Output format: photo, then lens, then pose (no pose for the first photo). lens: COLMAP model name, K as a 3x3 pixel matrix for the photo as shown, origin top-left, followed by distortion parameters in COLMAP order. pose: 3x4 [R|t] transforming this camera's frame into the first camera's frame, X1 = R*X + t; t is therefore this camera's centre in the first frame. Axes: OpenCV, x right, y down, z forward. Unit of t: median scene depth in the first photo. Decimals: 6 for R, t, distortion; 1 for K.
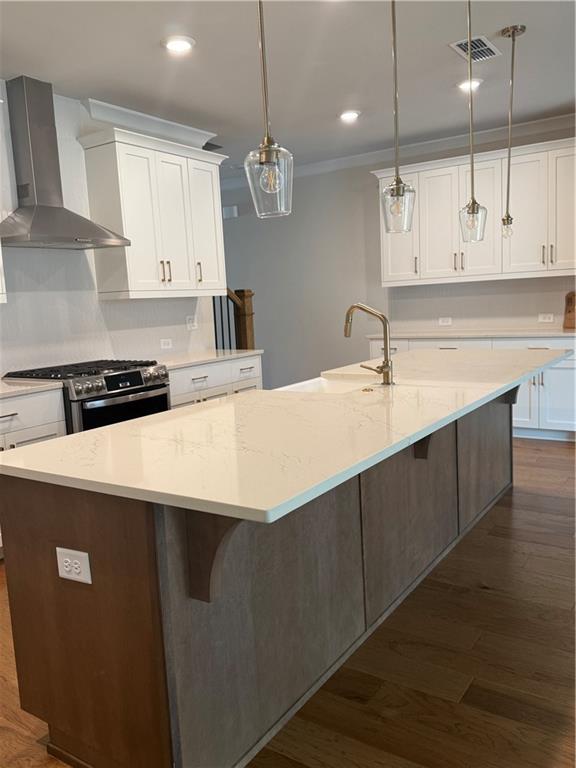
lens RADIAL K [[637.4, 0, 290.1], [0, 637.4, 377.5], [0, 0, 1]] dist [0.076443, -0.107538]
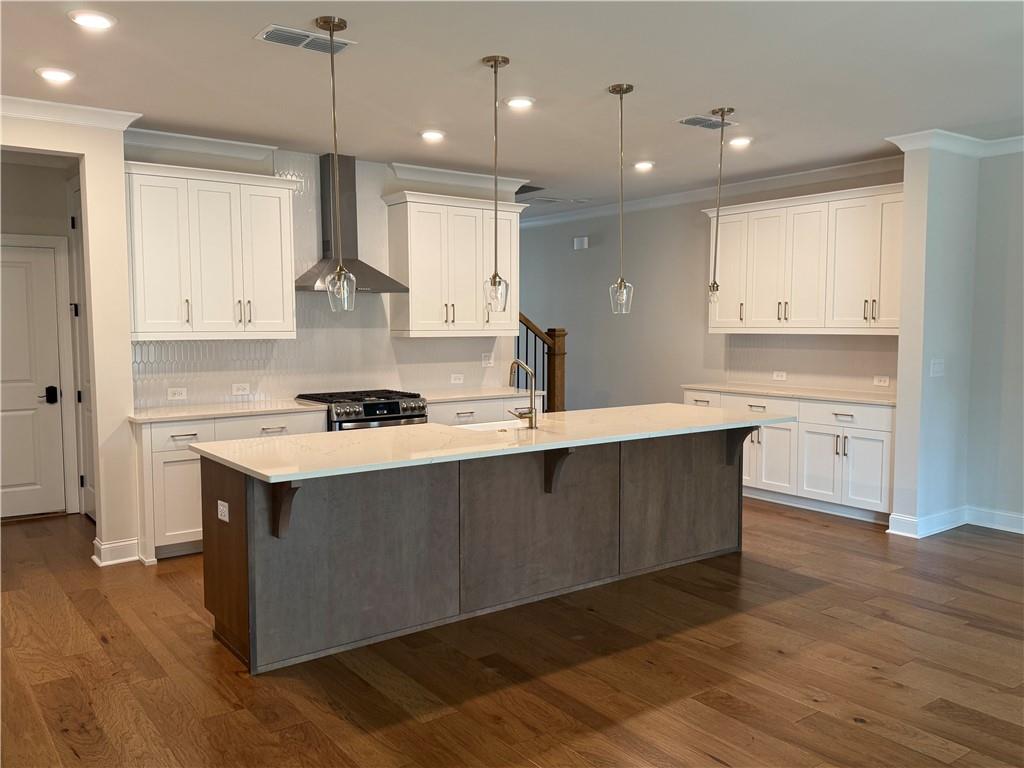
lens RADIAL K [[849.9, 0, 517.9], [0, 849.9, 385.9], [0, 0, 1]] dist [0.076443, -0.107538]
pose [[0.939331, 0.075416, -0.334617, 0.425357], [-0.088605, 0.995770, -0.024305, -0.017854], [0.331369, 0.052479, 0.942041, -0.333317]]
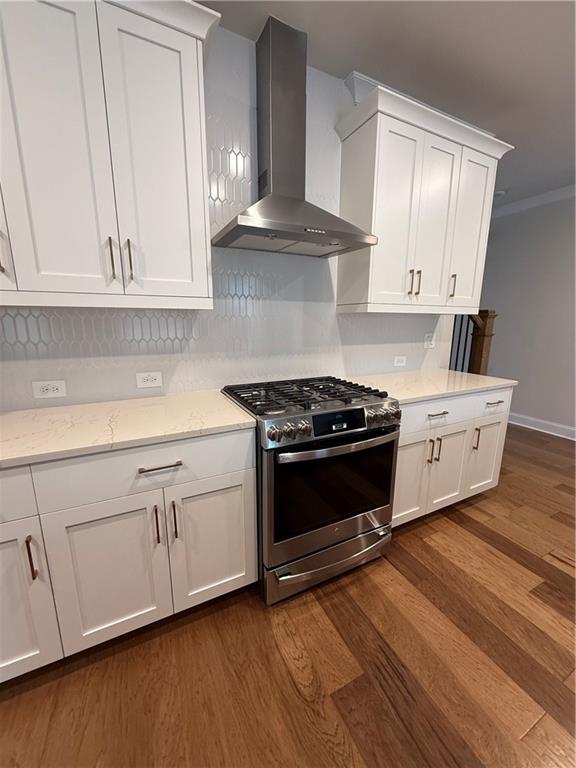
lens RADIAL K [[304.0, 0, 284.8], [0, 304.0, 381.8], [0, 0, 1]] dist [-0.001883, -0.000225]
pose [[0.859177, 0.155876, -0.487358, -0.128459], [-0.110609, 0.986528, 0.120535, -0.066214], [0.499581, -0.049654, 0.864843, 0.572993]]
